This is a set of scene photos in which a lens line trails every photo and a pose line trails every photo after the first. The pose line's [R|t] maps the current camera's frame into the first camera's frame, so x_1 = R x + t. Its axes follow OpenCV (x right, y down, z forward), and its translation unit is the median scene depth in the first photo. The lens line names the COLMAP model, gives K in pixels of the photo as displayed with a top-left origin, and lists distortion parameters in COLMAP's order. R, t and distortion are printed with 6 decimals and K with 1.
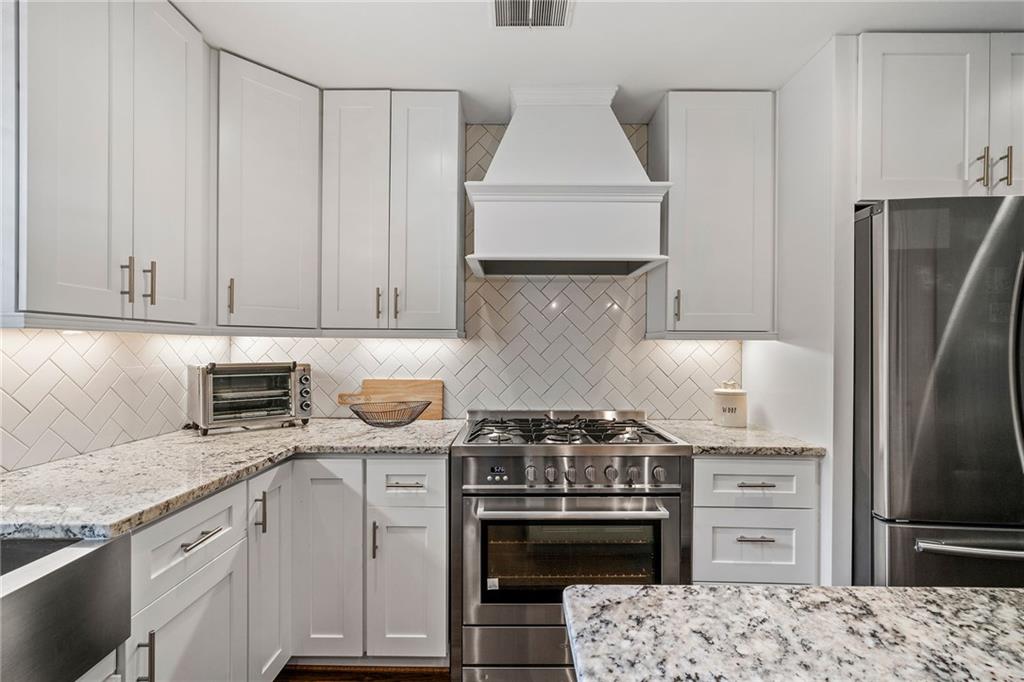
lens RADIAL K [[466.1, 0, 509.9], [0, 466.1, 346.9], [0, 0, 1]] dist [0.004984, -0.000227]
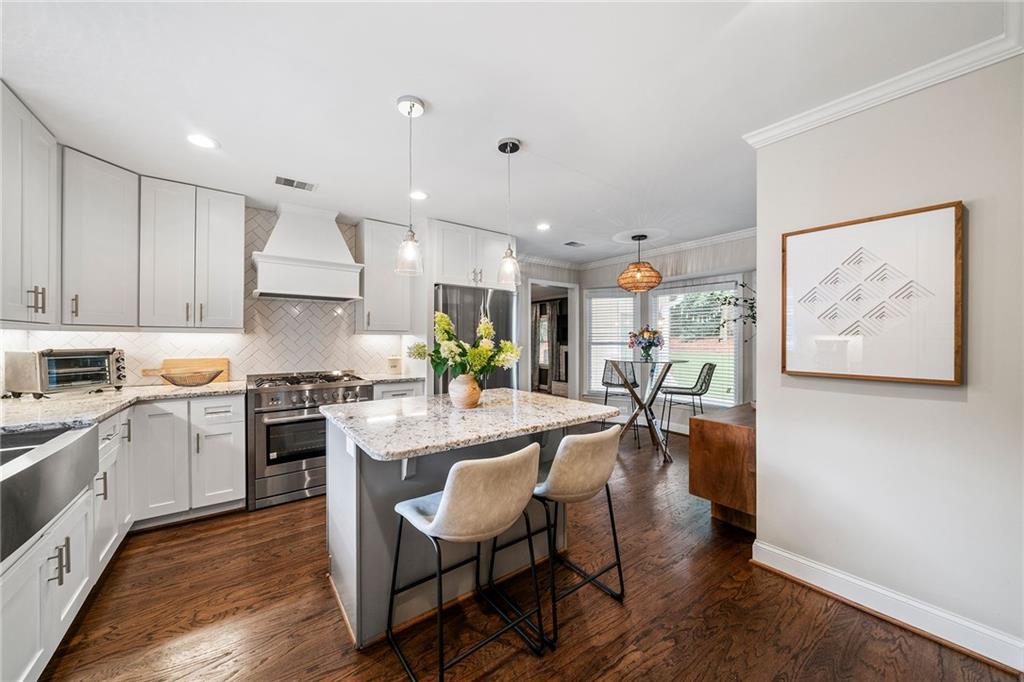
lens RADIAL K [[356.2, 0, 496.3], [0, 356.2, 340.0], [0, 0, 1]] dist [-0.006930, -0.000297]
pose [[0.808422, -0.004666, 0.588584, -0.143470], [-0.000266, 0.999966, 0.008291, -0.004243], [-0.588603, -0.006859, 0.808393, -0.730795]]
